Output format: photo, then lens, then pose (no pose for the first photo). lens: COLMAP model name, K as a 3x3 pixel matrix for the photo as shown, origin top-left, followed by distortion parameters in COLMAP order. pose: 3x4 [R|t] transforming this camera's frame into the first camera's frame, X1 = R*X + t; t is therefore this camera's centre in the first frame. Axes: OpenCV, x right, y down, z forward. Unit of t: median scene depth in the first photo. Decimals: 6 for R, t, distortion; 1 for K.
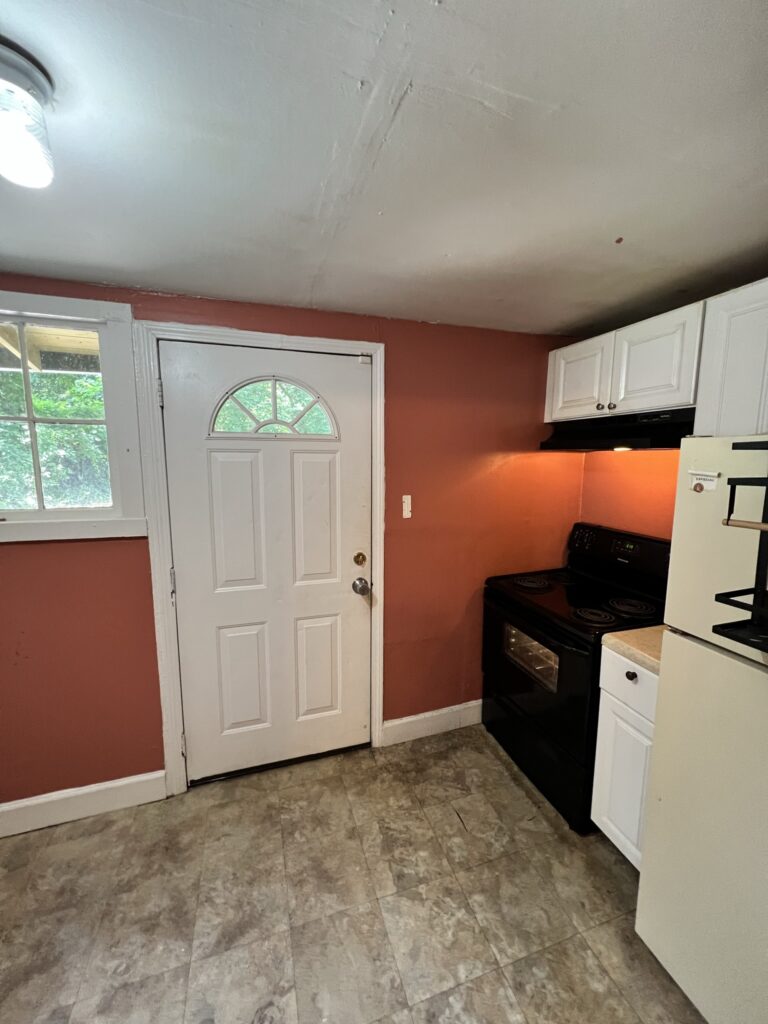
lens RADIAL K [[409.8, 0, 382.3], [0, 409.8, 510.6], [0, 0, 1]] dist [-0.002299, 0.001048]
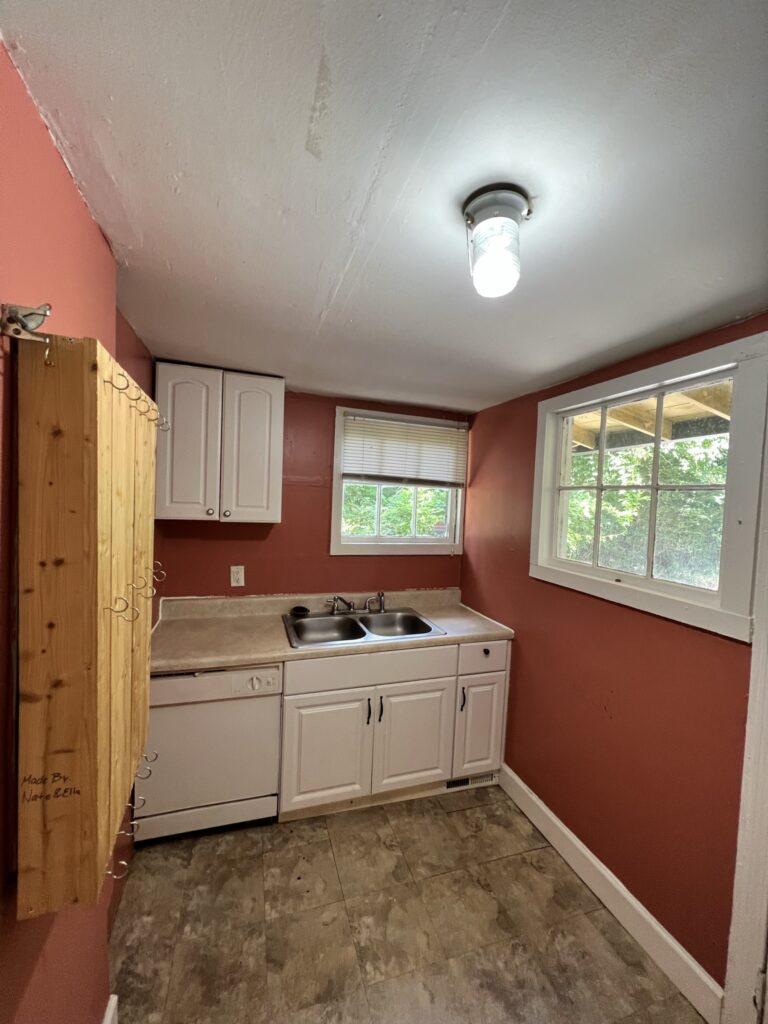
lens RADIAL K [[409.8, 0, 381.4], [0, 409.8, 514.0], [0, 0, 1]] dist [-0.002299, 0.001048]
pose [[0.005368, 0.031855, -0.999478, 0.123034], [-0.168165, 0.985287, 0.030499, -0.071482], [0.985744, 0.167913, 0.010646, 0.321436]]
